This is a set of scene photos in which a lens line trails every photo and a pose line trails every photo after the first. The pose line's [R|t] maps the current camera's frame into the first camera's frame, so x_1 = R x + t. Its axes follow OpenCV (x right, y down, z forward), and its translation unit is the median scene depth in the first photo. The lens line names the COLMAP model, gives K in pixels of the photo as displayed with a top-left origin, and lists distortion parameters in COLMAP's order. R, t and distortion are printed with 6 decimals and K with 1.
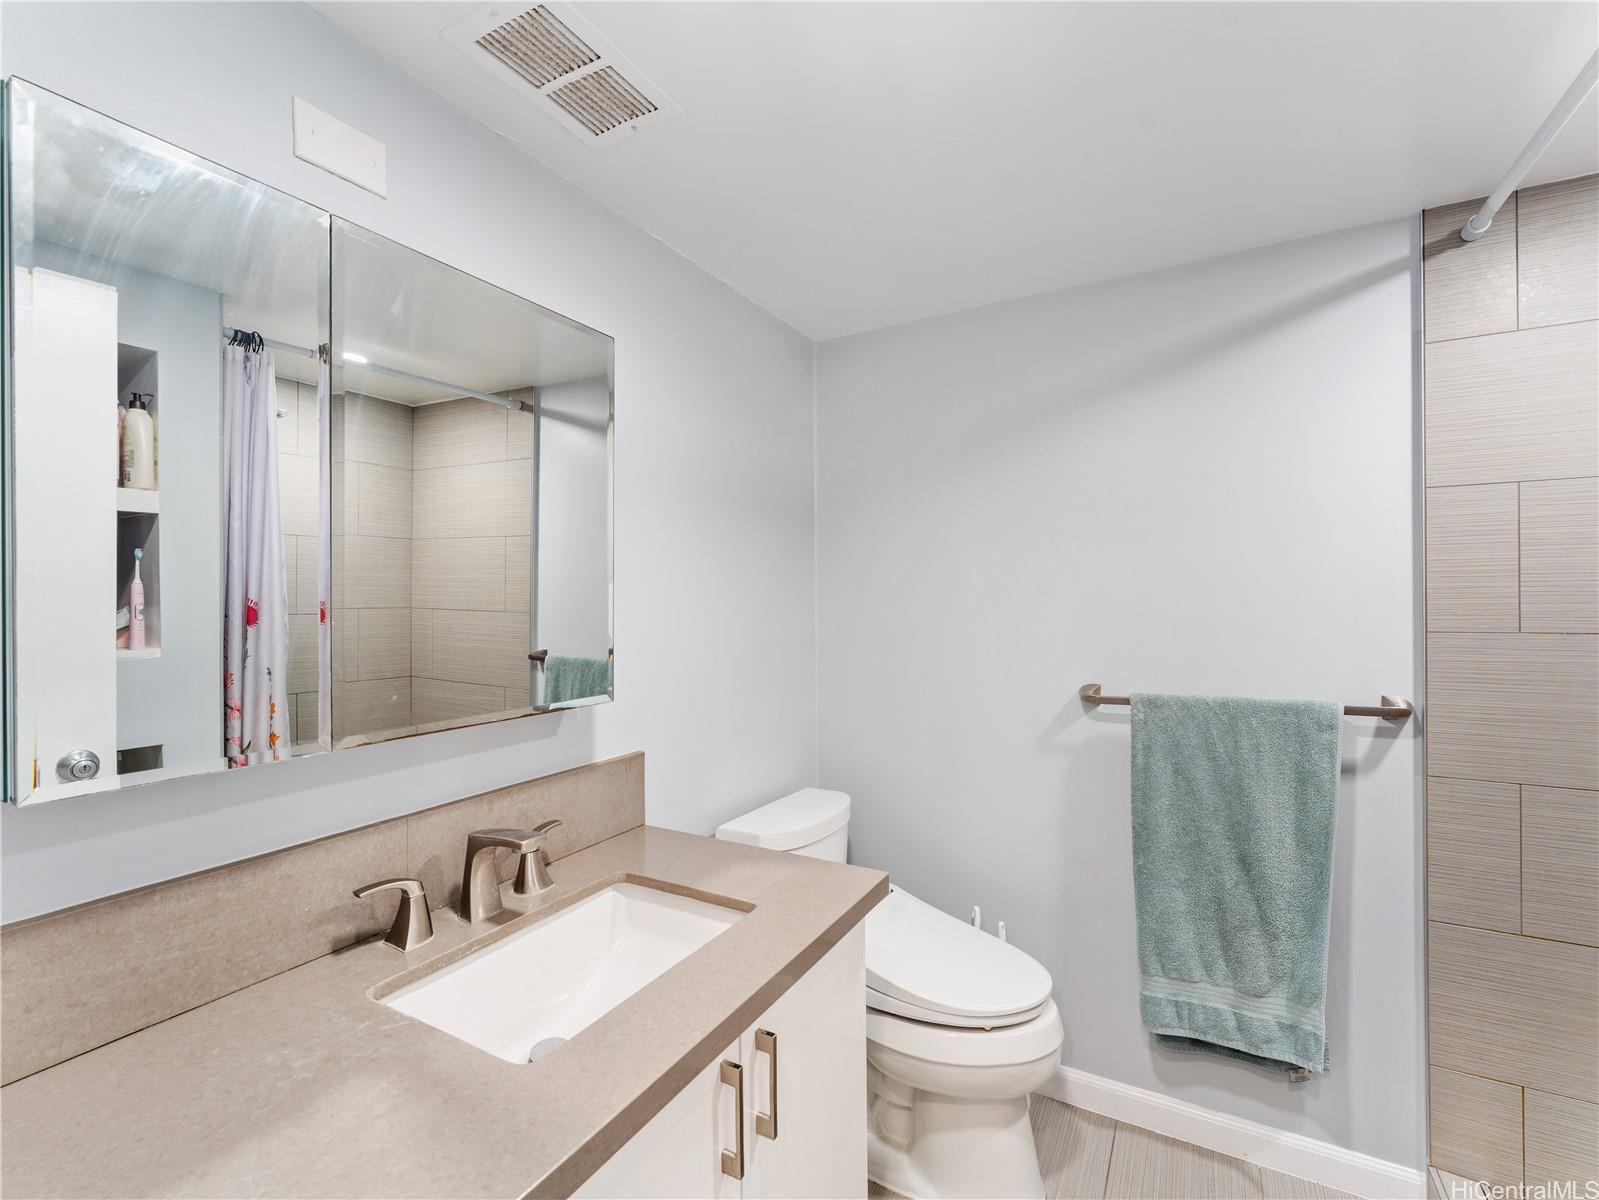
lens RADIAL K [[712.0, 0, 798.8], [0, 712.0, 619.0], [0, 0, 1]] dist [-0.001150, -0.000306]
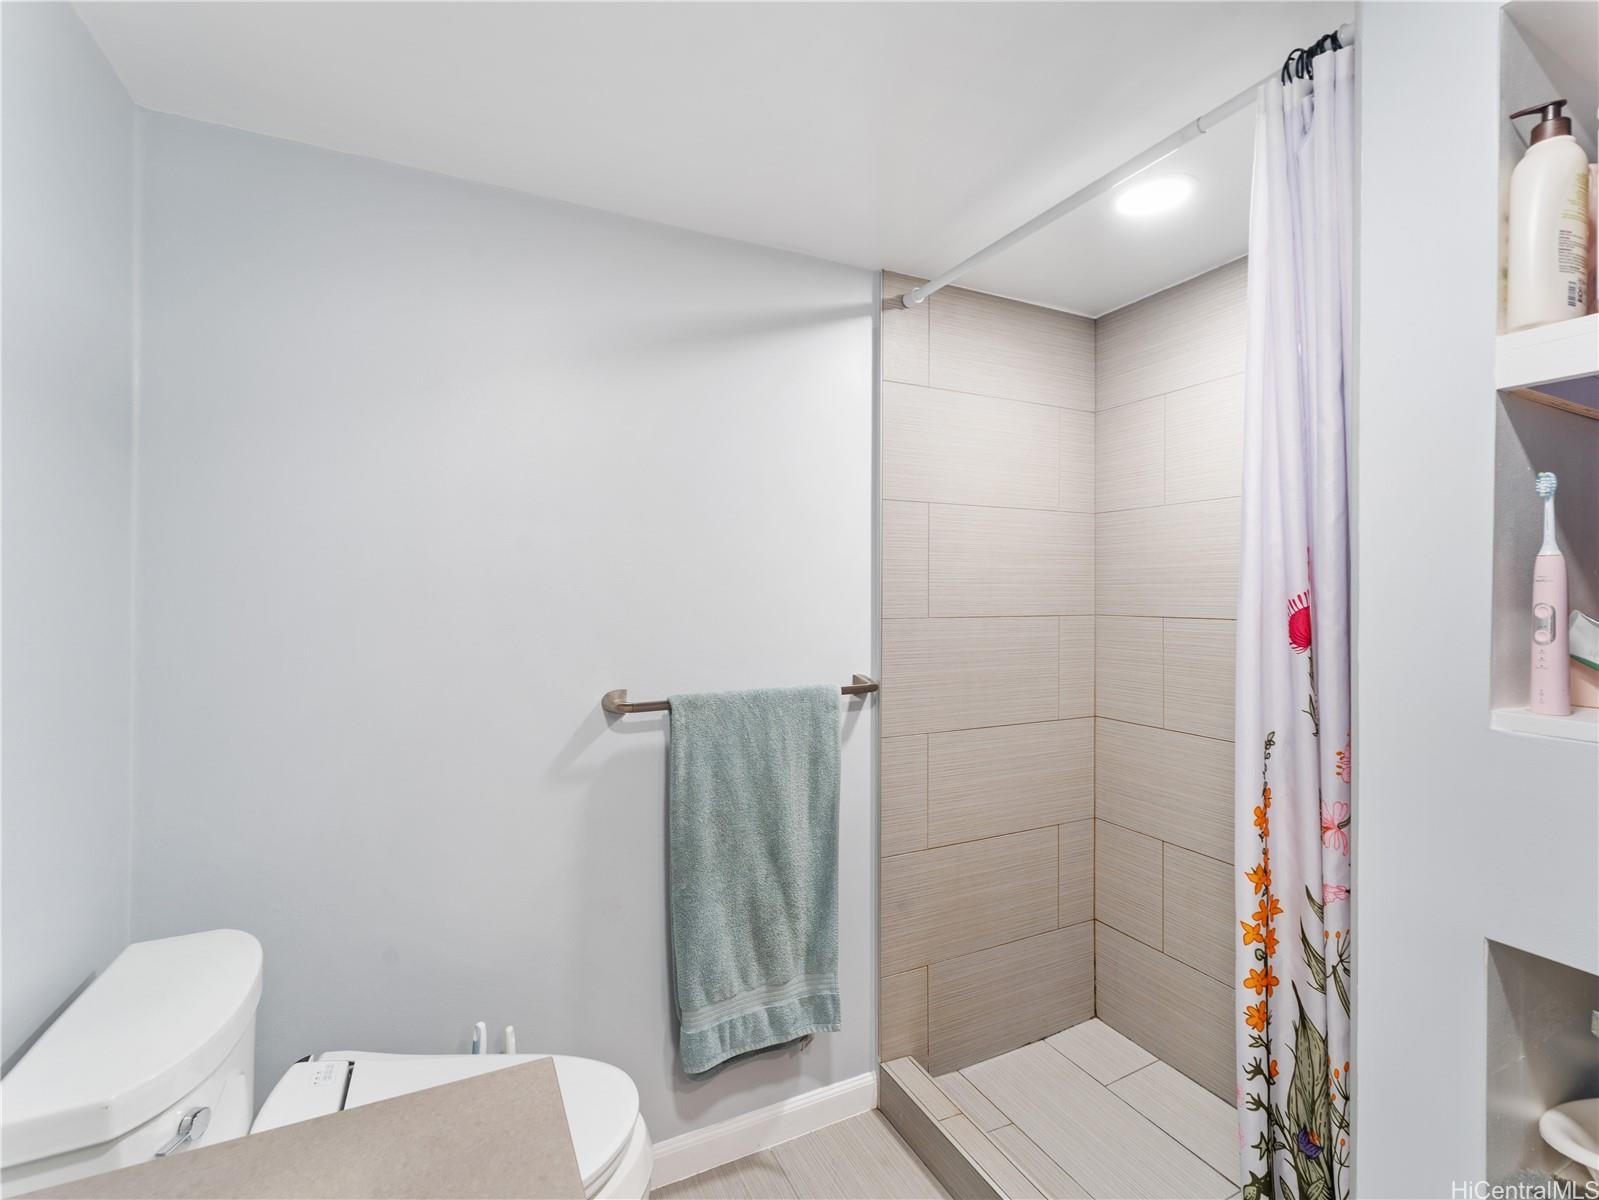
lens RADIAL K [[720.8, 0, 796.7], [0, 720.8, 597.2], [0, 0, 1]] dist [0.000179, -0.000005]
pose [[0.571422, 0.002340, 0.820653, -0.186854], [0.015267, 0.999793, -0.013481, -0.003799], [-0.820514, 0.020232, 0.571268, 0.385457]]
